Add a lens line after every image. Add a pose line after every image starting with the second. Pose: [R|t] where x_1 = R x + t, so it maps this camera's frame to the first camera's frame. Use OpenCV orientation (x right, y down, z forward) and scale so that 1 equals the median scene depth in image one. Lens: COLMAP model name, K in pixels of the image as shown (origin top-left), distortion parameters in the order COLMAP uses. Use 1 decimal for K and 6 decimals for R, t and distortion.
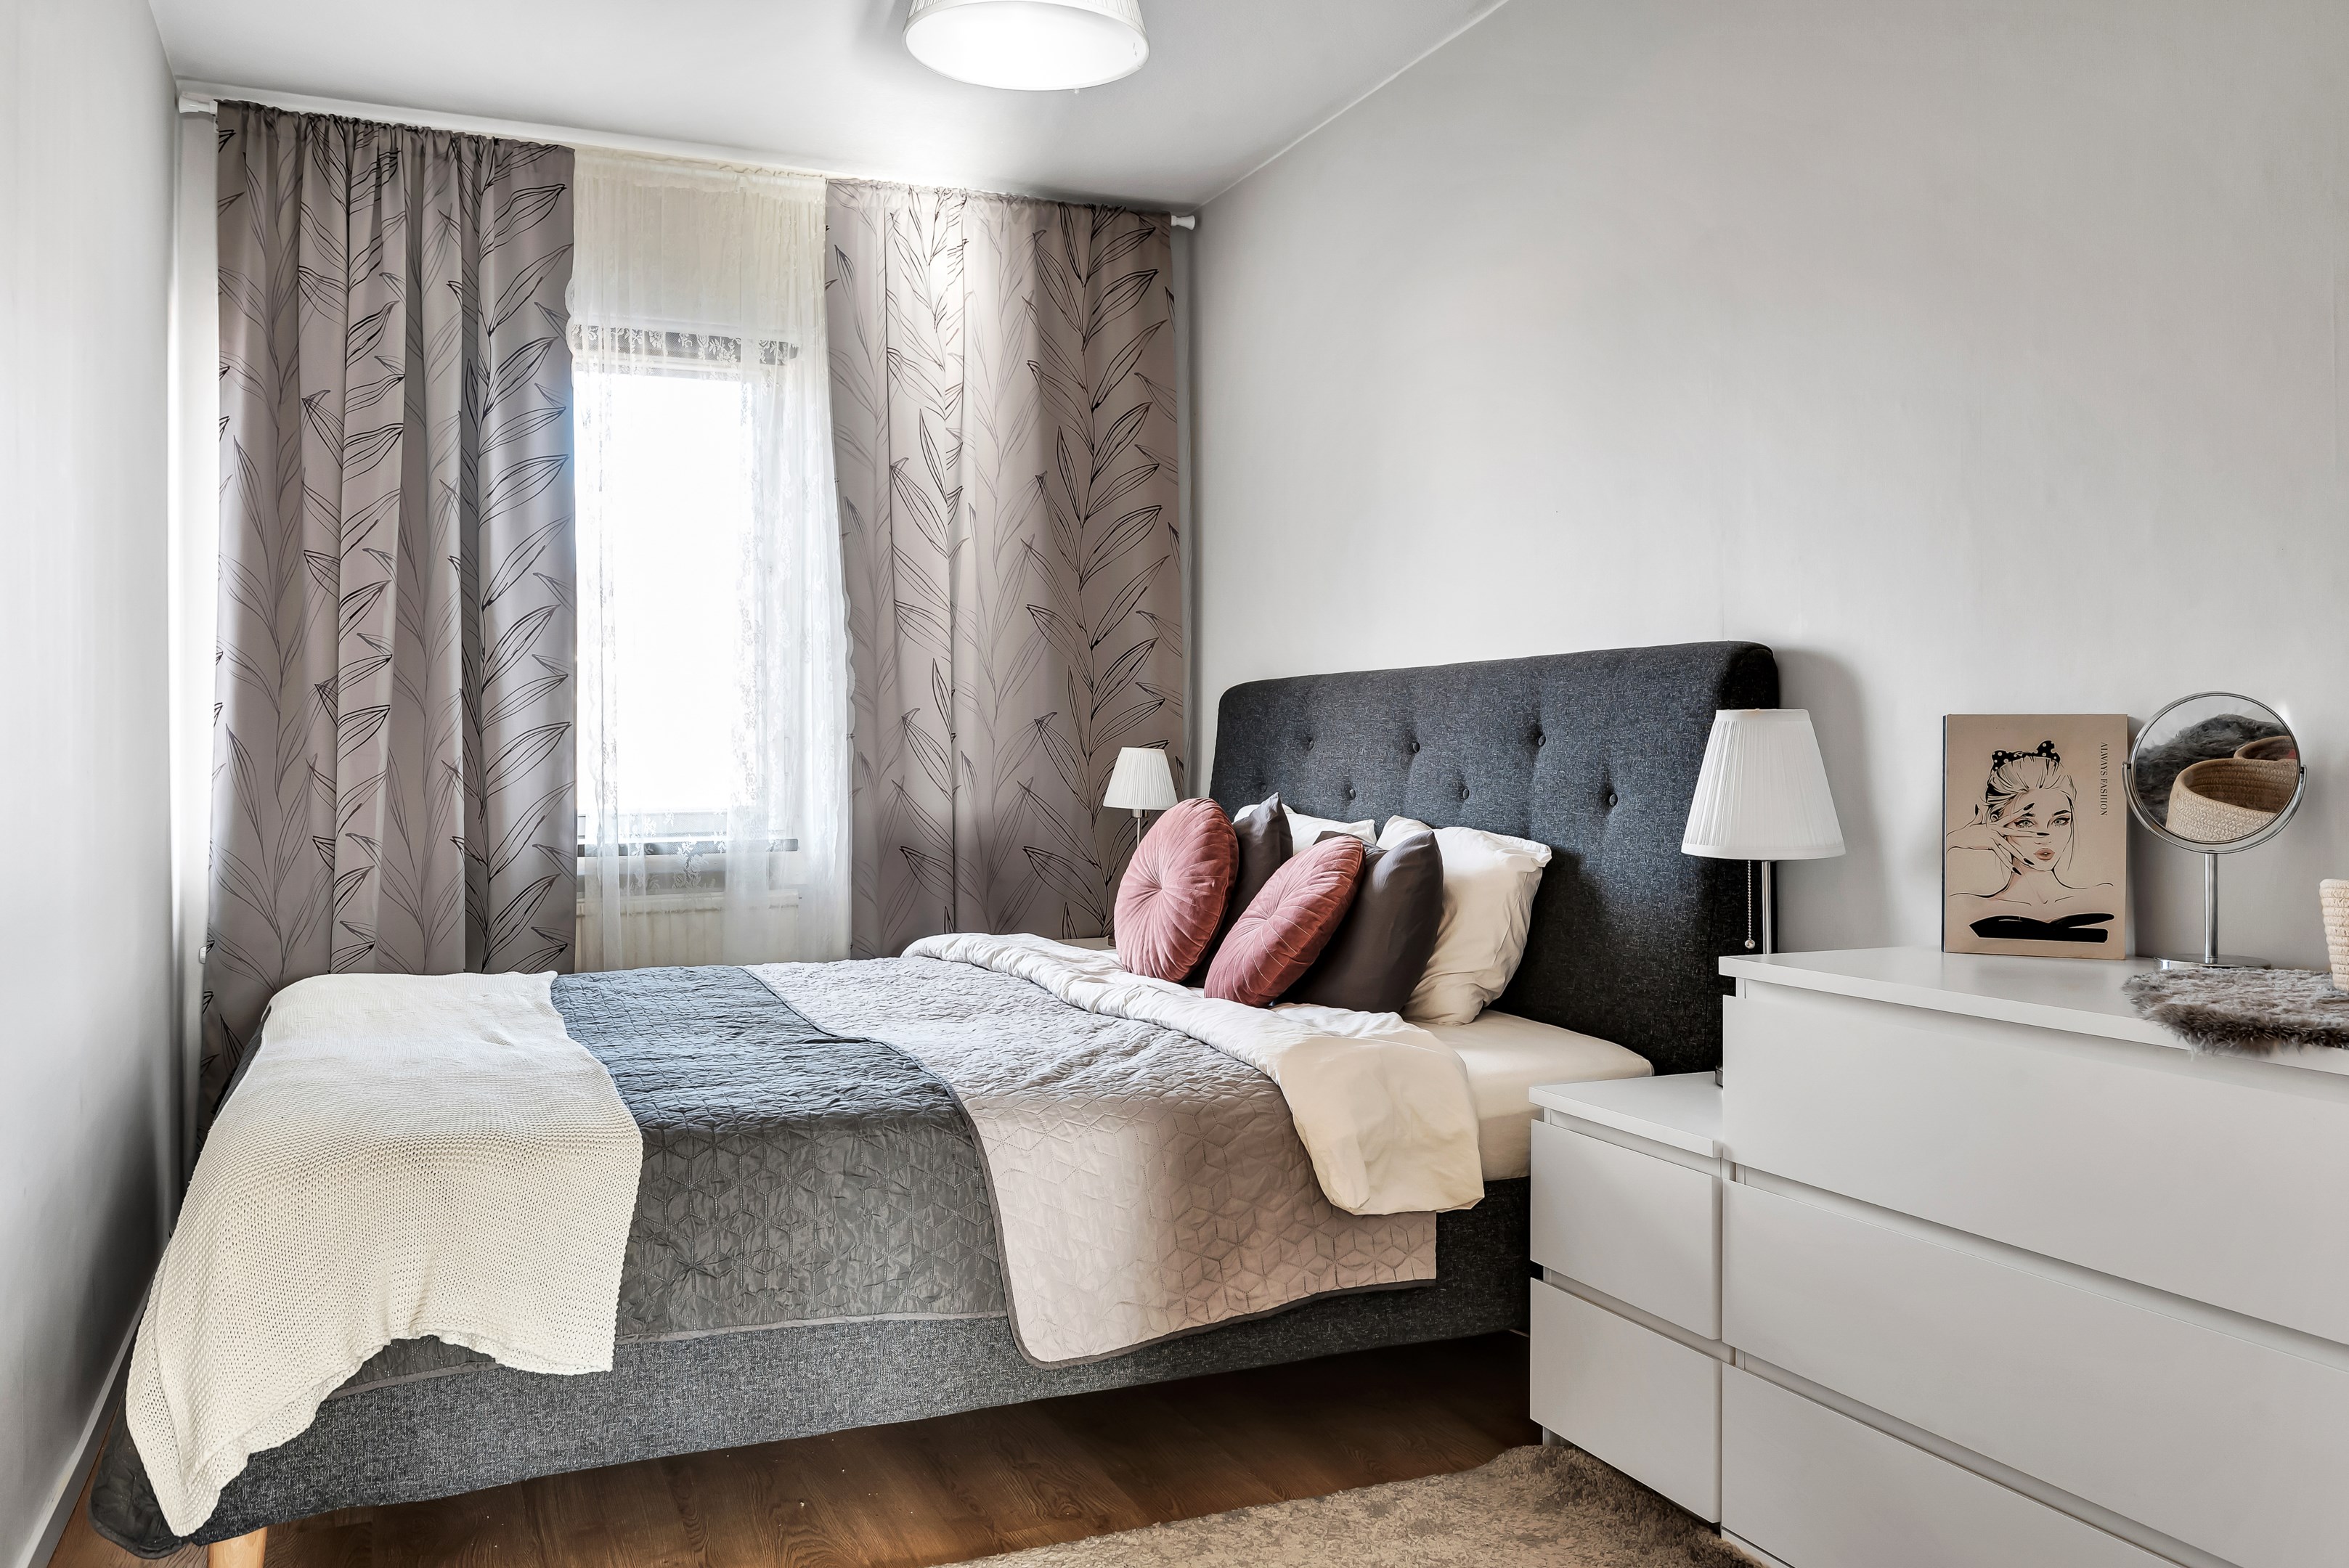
lens RADIAL K [[1815.5, 0, 1173.3], [0, 1815.5, 775.0], [0, 0, 1]] dist [-0.004022, -0.009663]
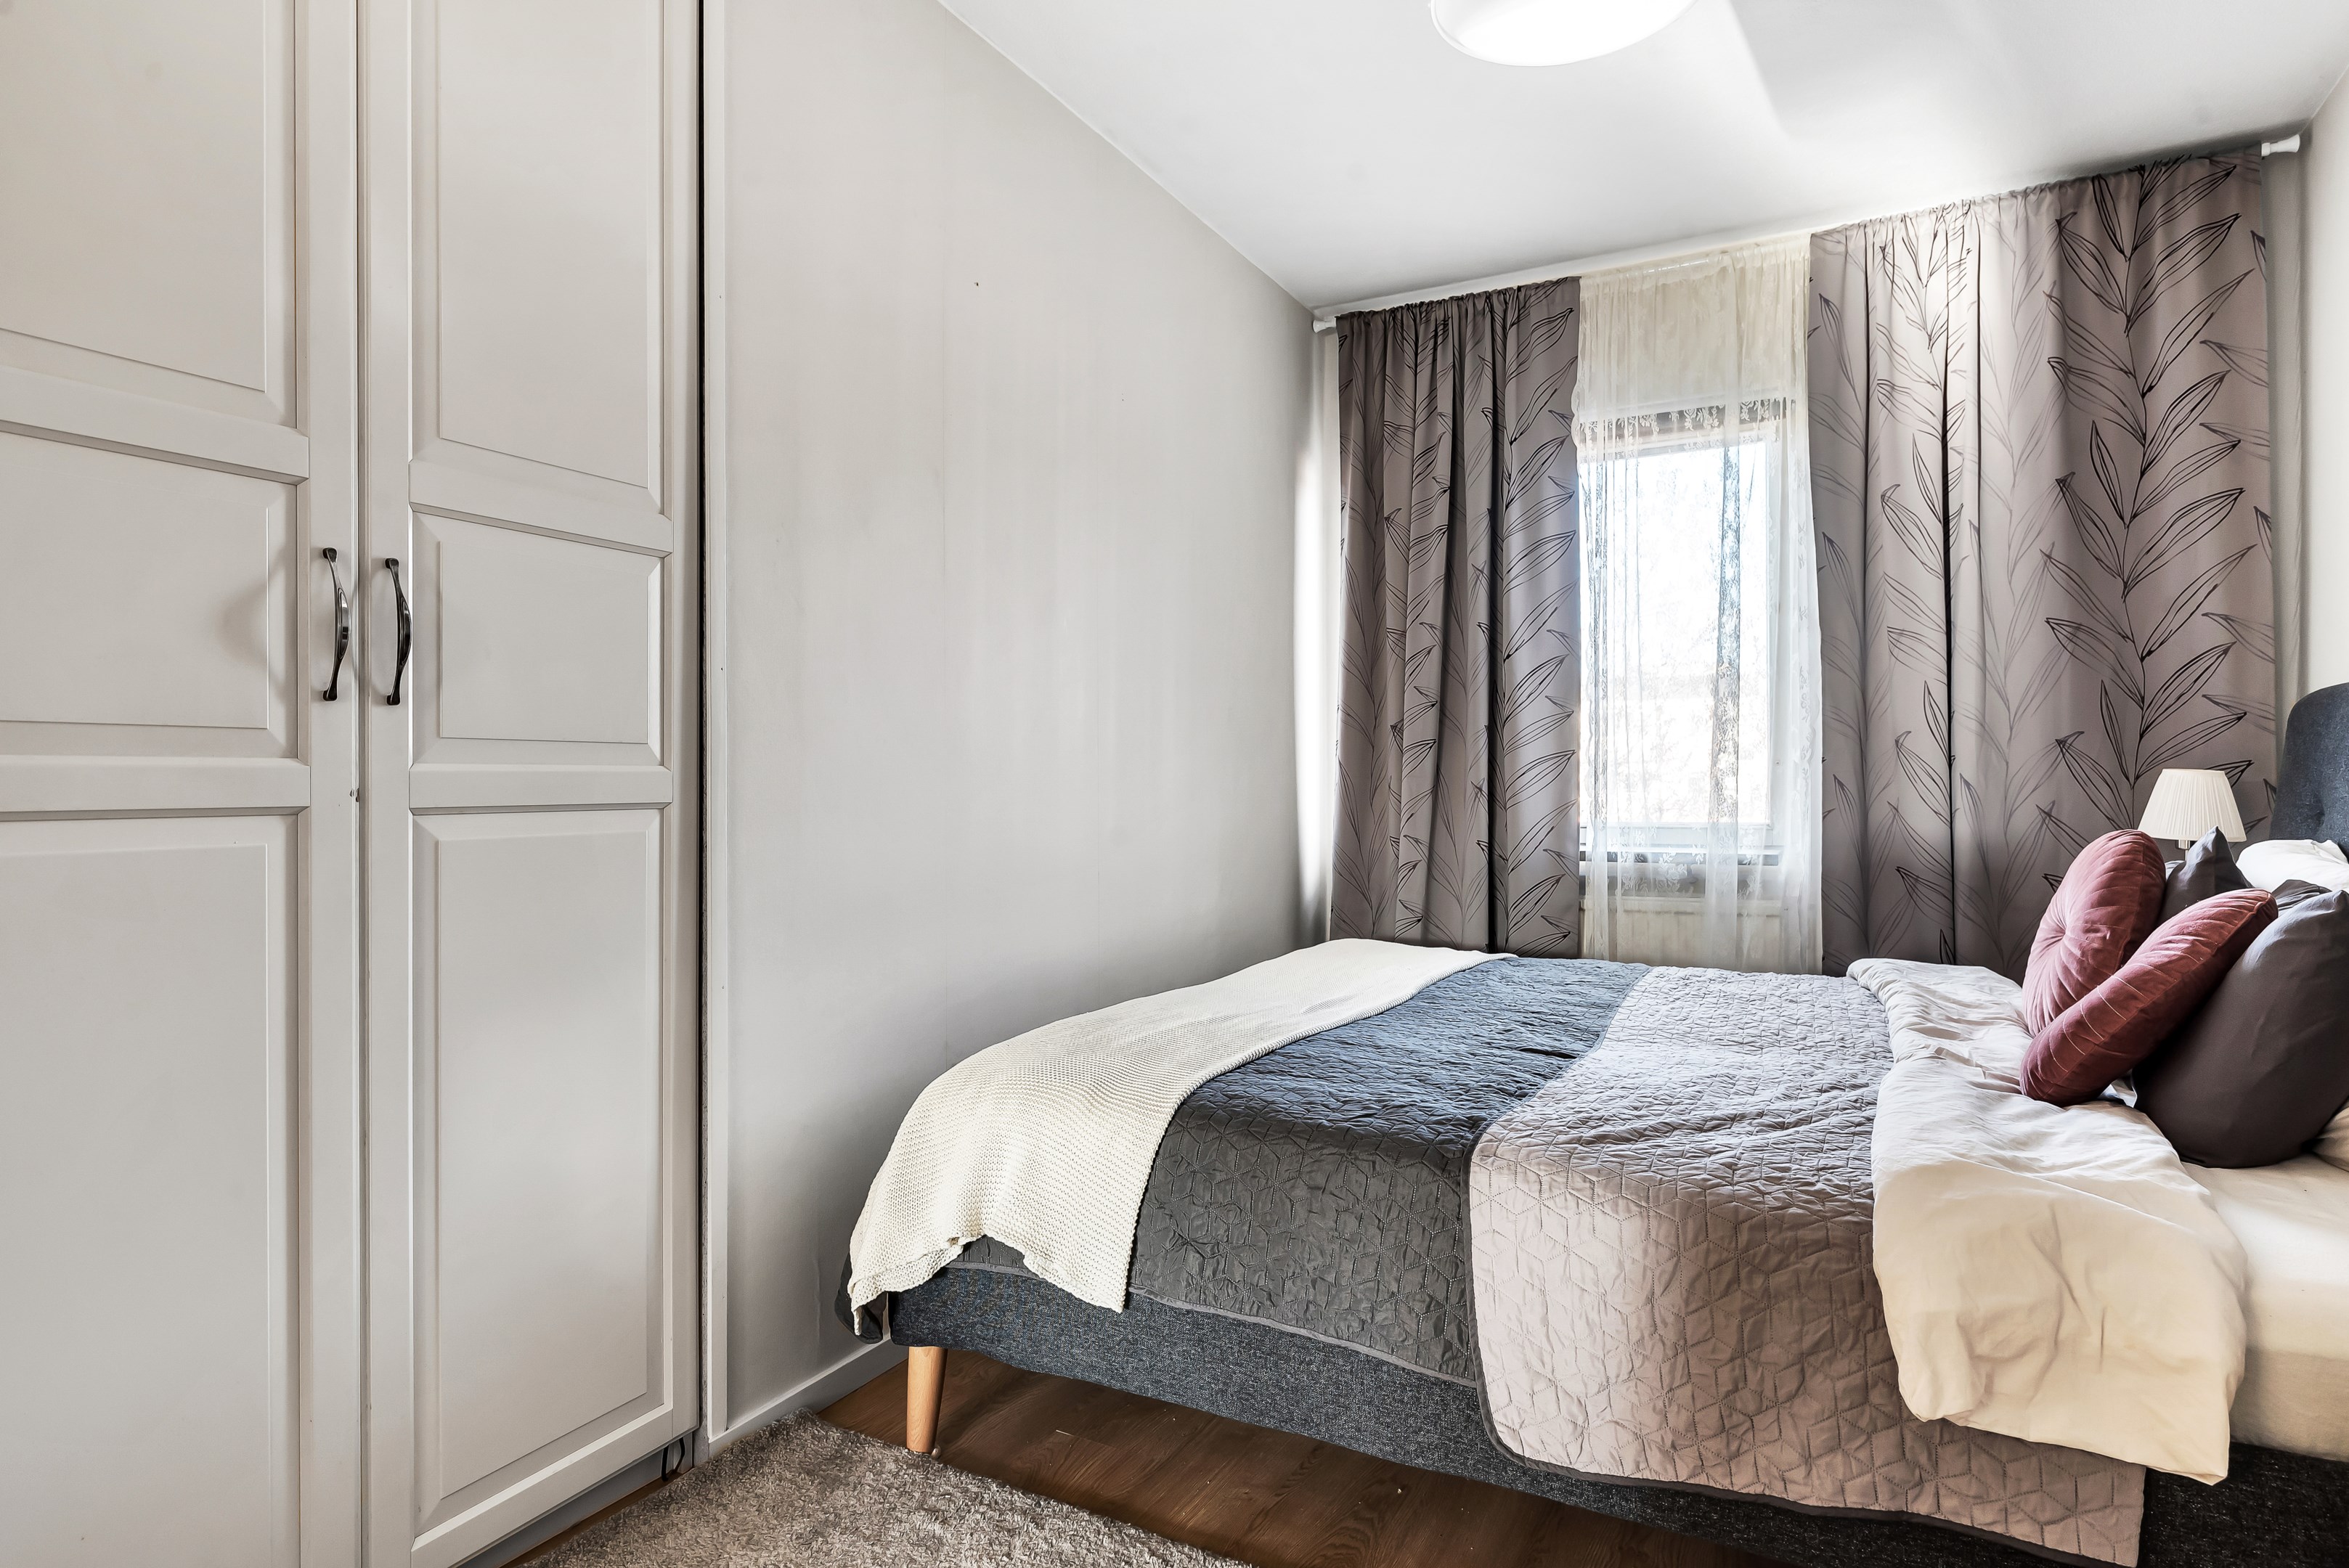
lens RADIAL K [[1278.6, 0, 1174.9], [0, 1278.6, 794.0], [0, 0, 1]] dist [0.012137, 0.000475]
pose [[0.637410, 0.011566, -0.770438, 0.163978], [-0.009222, 0.999930, 0.007382, -0.003518], [0.770470, 0.002399, 0.637472, 0.248690]]
